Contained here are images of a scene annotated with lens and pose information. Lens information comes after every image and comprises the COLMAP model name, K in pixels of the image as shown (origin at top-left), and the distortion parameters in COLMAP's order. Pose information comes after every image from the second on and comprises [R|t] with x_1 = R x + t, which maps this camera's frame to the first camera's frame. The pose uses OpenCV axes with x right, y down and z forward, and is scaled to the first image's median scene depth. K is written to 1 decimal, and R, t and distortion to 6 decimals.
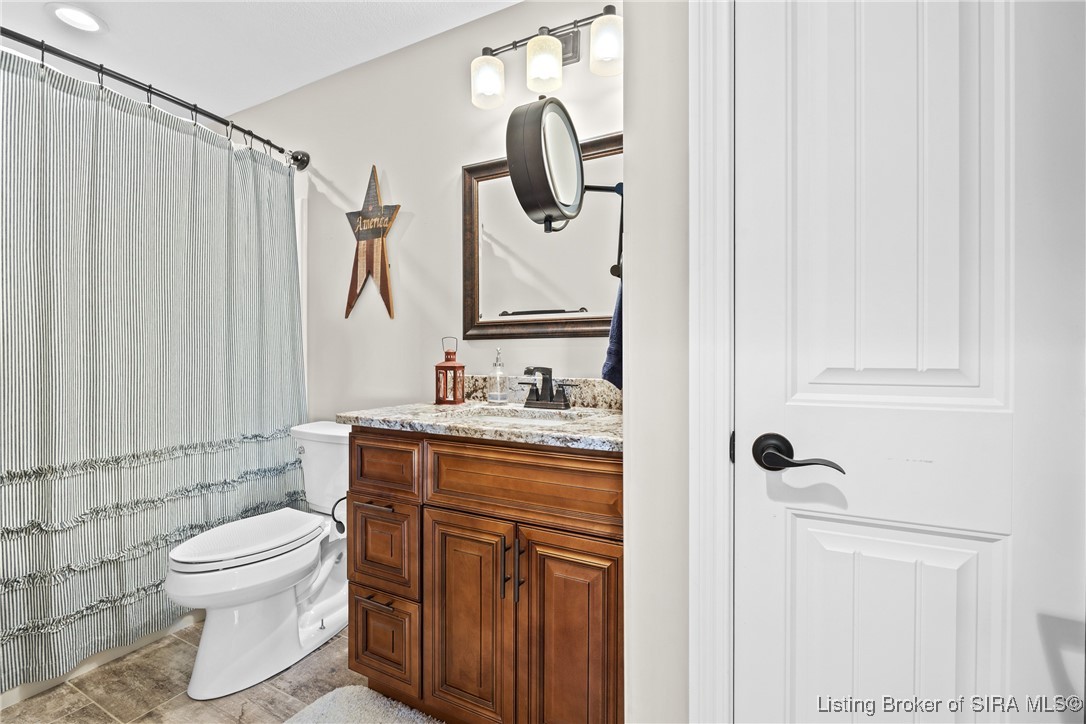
lens RADIAL K [[472.3, 0, 542.6], [0, 472.3, 362.7], [0, 0, 1]] dist [-0.011910, 0.000304]
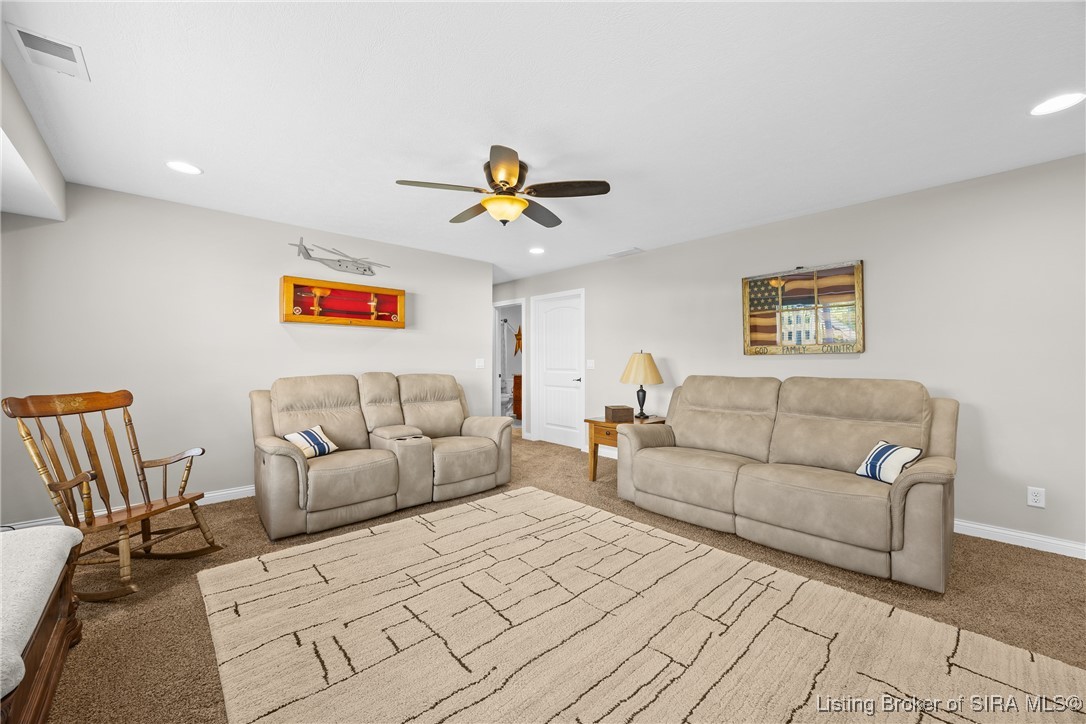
lens RADIAL K [[419.1, 0, 542.9], [0, 419.1, 362.2], [0, 0, 1]] dist [0.001959, -0.000210]
pose [[0.934448, -0.001848, -0.356096, 1.827953], [-0.001725, 0.999951, -0.009718, -0.001086], [0.356097, 0.009695, 0.934399, -3.838587]]
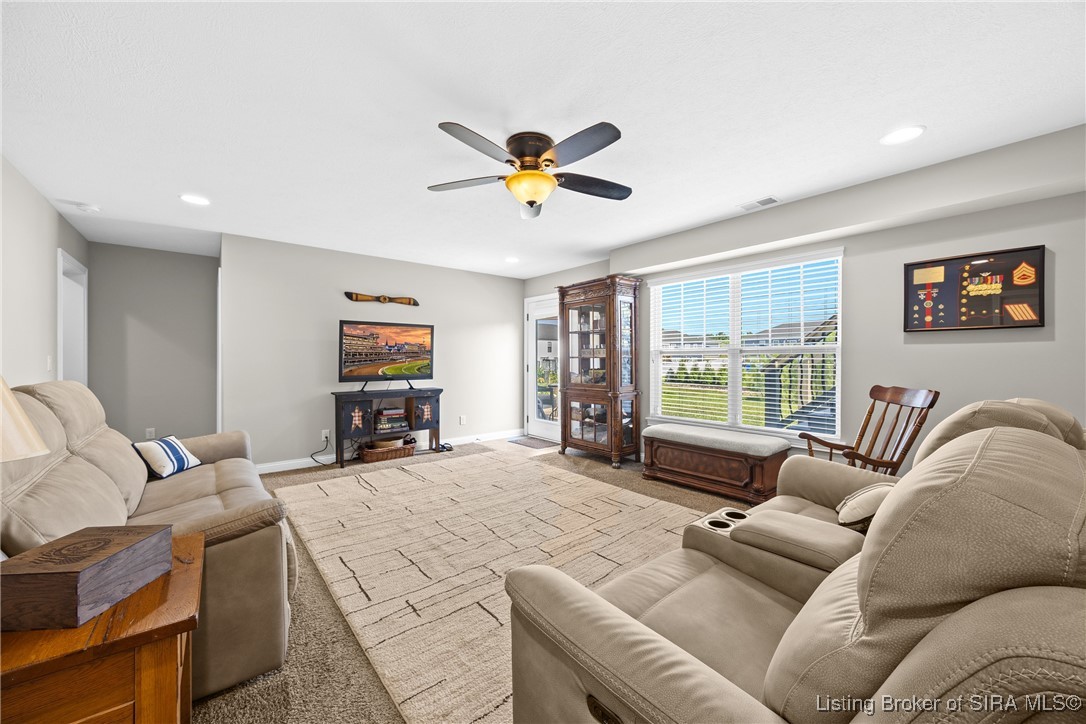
lens RADIAL K [[419.1, 0, 540.1], [0, 419.1, 363.0], [0, 0, 1]] dist [0.001959, -0.000210]
pose [[-0.913215, -0.002768, 0.407470, -0.976910], [0.002043, 0.999933, 0.011372, -0.043694], [-0.407474, 0.011218, -0.913148, 2.011198]]
